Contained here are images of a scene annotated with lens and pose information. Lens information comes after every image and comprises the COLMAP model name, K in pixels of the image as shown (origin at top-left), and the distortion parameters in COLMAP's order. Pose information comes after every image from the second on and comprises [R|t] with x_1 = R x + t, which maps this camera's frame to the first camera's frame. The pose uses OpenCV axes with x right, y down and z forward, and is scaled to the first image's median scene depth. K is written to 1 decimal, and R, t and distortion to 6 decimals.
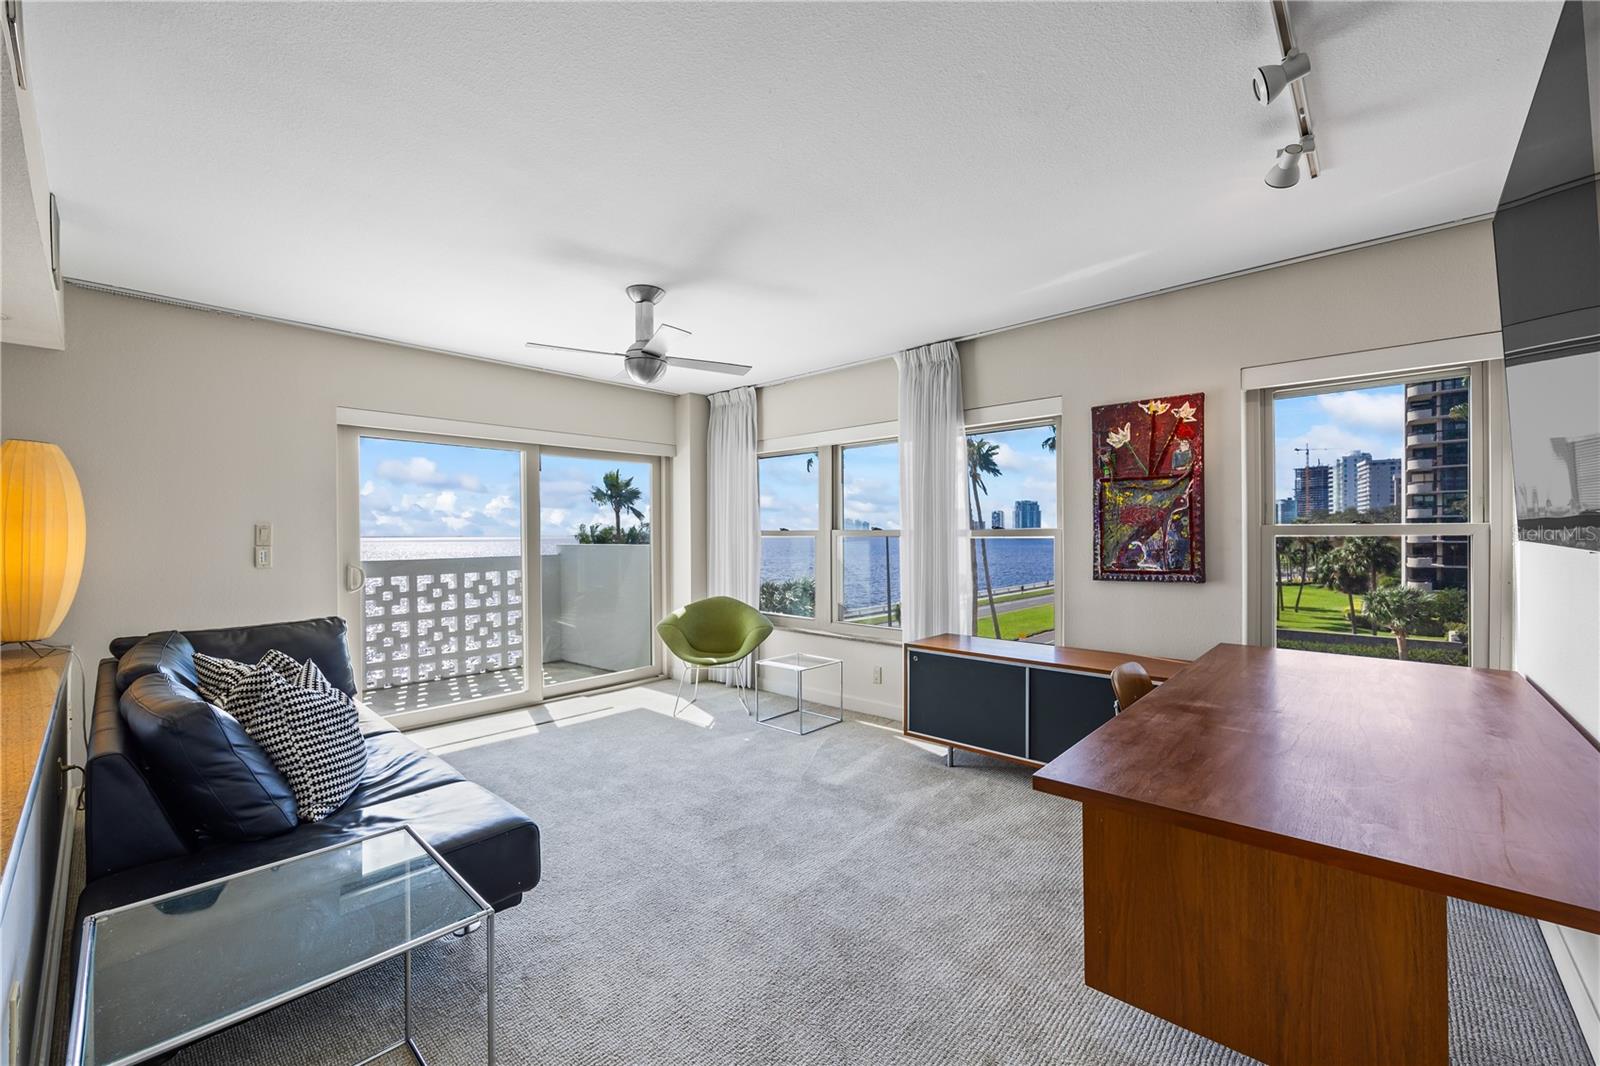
lens RADIAL K [[640.9, 0, 795.0], [0, 640.9, 536.6], [0, 0, 1]] dist [-0.003939, 0.000593]
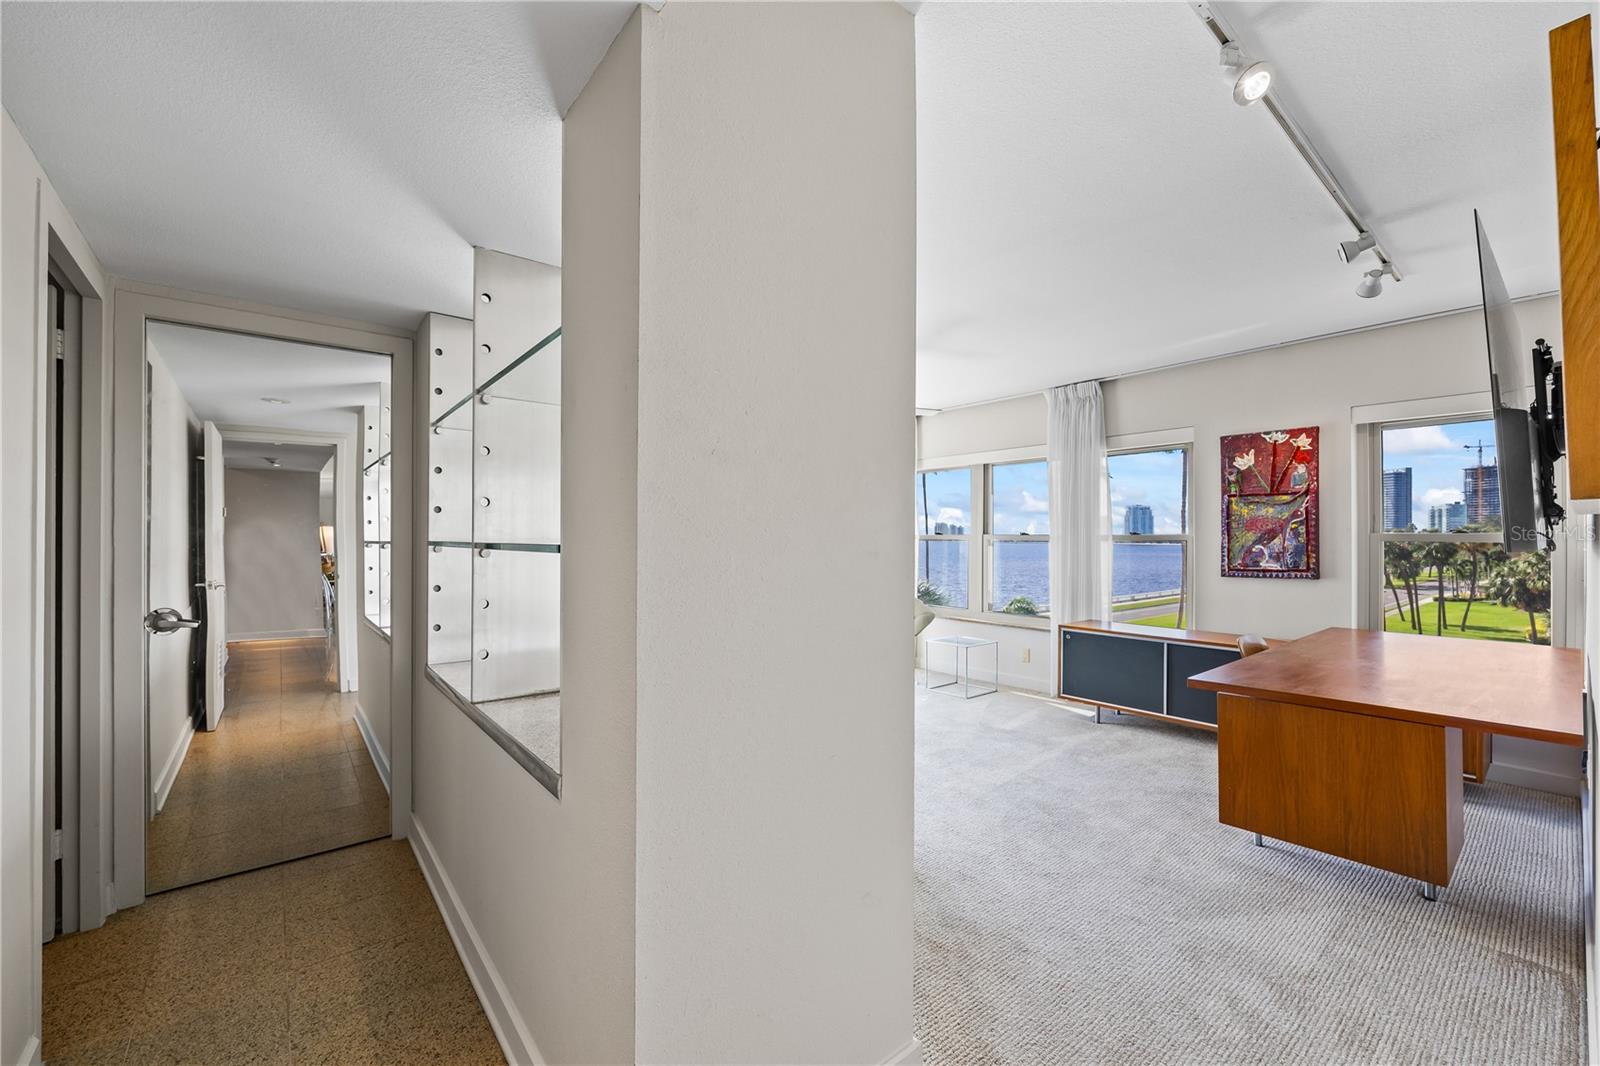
lens RADIAL K [[640.9, 0, 795.8], [0, 640.9, 535.9], [0, 0, 1]] dist [-0.003939, 0.000593]
pose [[0.989567, 0.007156, -0.143899, -0.161897], [-0.008303, 0.999938, -0.007366, 0.004975], [0.143837, 0.008484, 0.989565, -0.324986]]
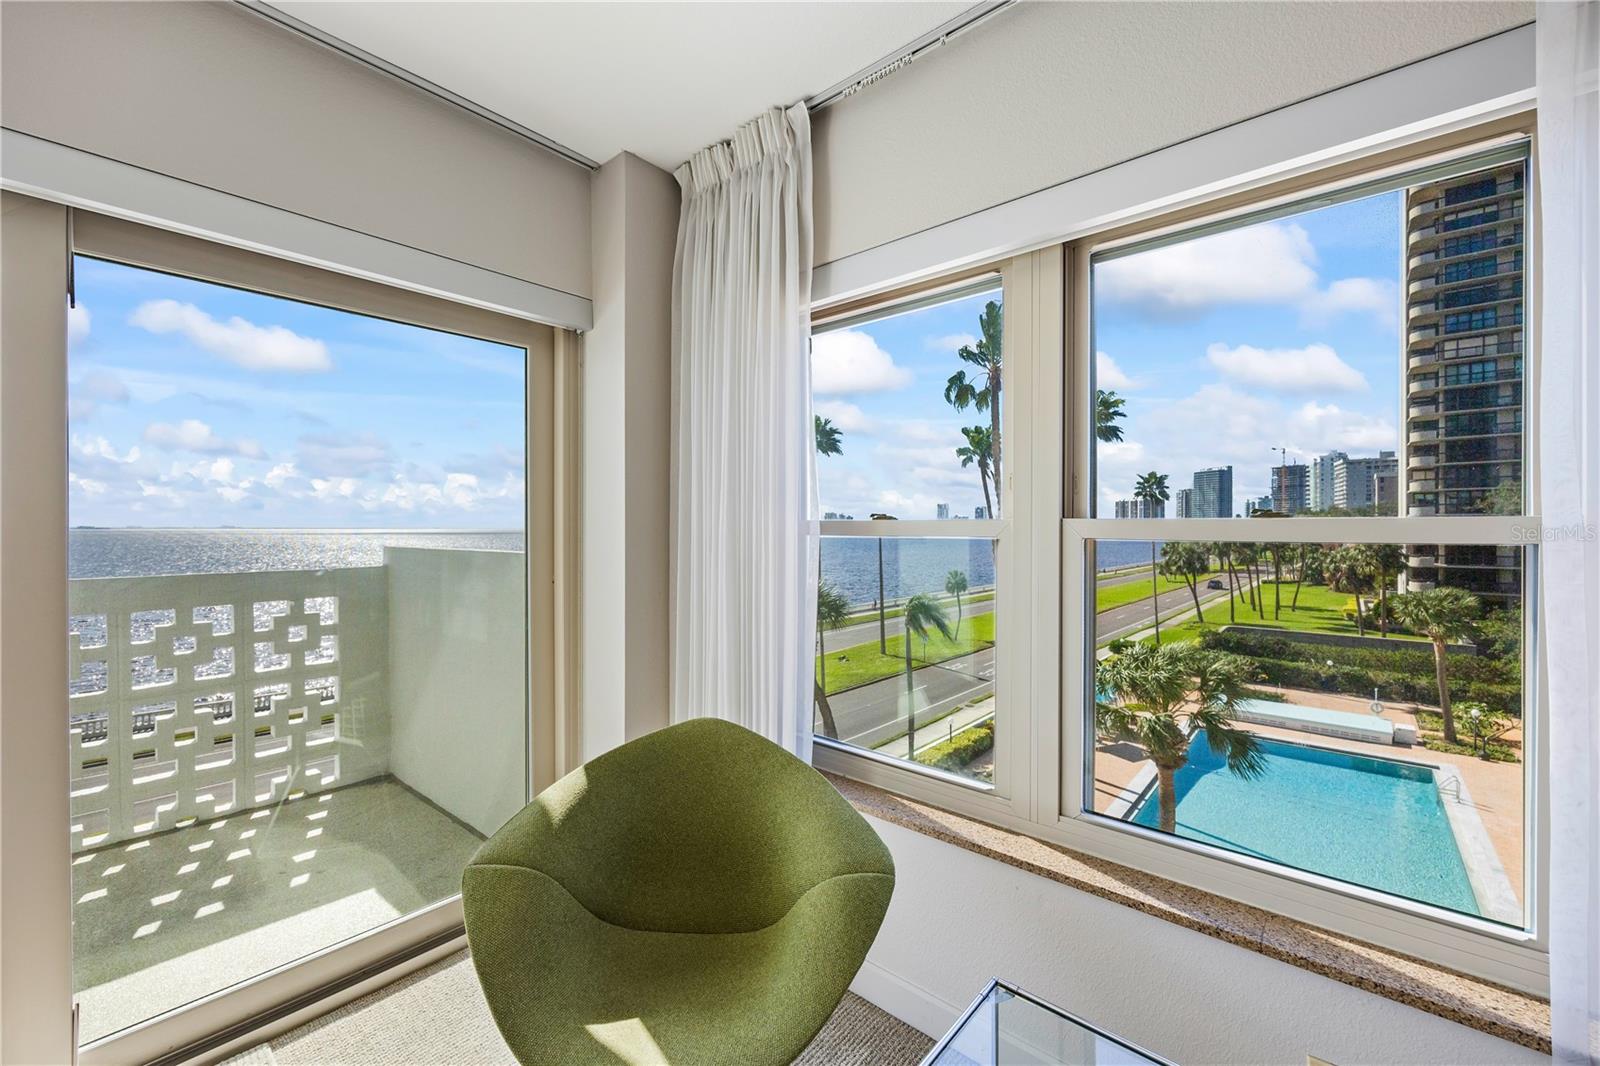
lens RADIAL K [[640.9, 0, 799.9], [0, 640.9, 529.6], [0, 0, 1]] dist [-0.003939, 0.000593]
pose [[0.999501, 0.007141, 0.030754, -0.114367], [-0.007087, 0.999973, -0.001854, -0.005535], [-0.030767, 0.001635, 0.999525, 0.983806]]
